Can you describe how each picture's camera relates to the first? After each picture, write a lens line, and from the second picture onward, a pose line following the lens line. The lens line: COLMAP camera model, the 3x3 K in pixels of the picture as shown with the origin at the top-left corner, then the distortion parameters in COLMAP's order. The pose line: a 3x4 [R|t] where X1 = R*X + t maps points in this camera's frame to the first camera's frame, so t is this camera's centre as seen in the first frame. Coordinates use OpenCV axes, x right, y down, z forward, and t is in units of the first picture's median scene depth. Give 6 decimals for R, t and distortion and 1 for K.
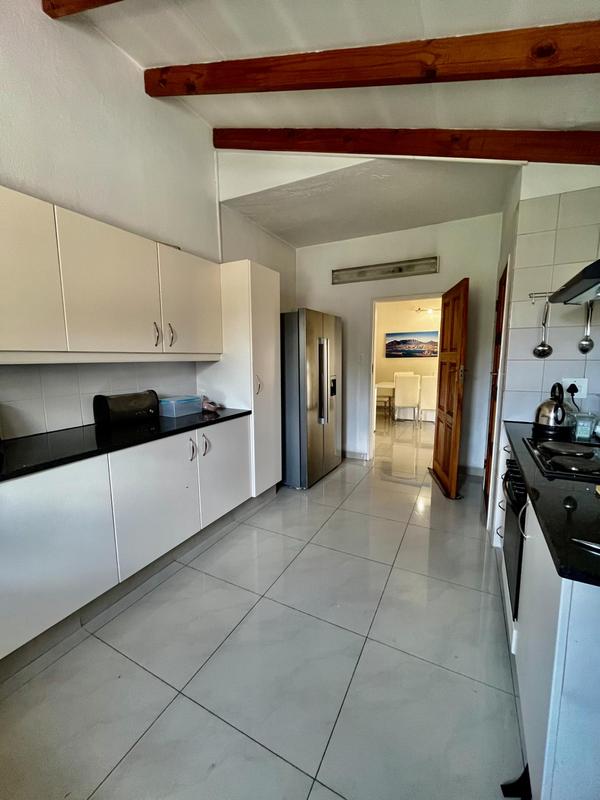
lens RADIAL K [[326.0, 0, 297.7], [0, 326.0, 399.1], [0, 0, 1]] dist [-0.000954, -0.000538]
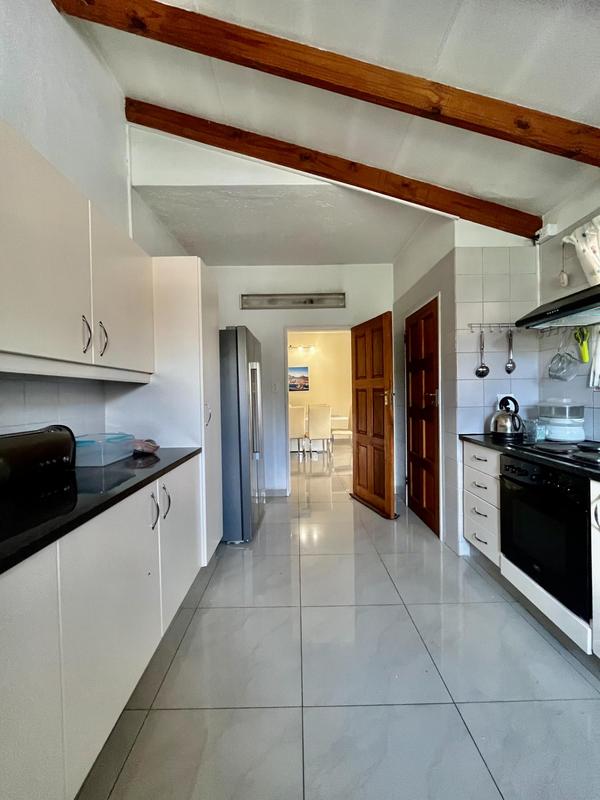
lens RADIAL K [[326.0, 0, 298.5], [0, 326.0, 398.9], [0, 0, 1]] dist [-0.000954, -0.000538]
pose [[0.884369, -0.016891, 0.466483, -0.286437], [0.073169, 0.992008, -0.102797, 0.016372], [-0.461019, 0.125043, 0.878536, 0.209470]]
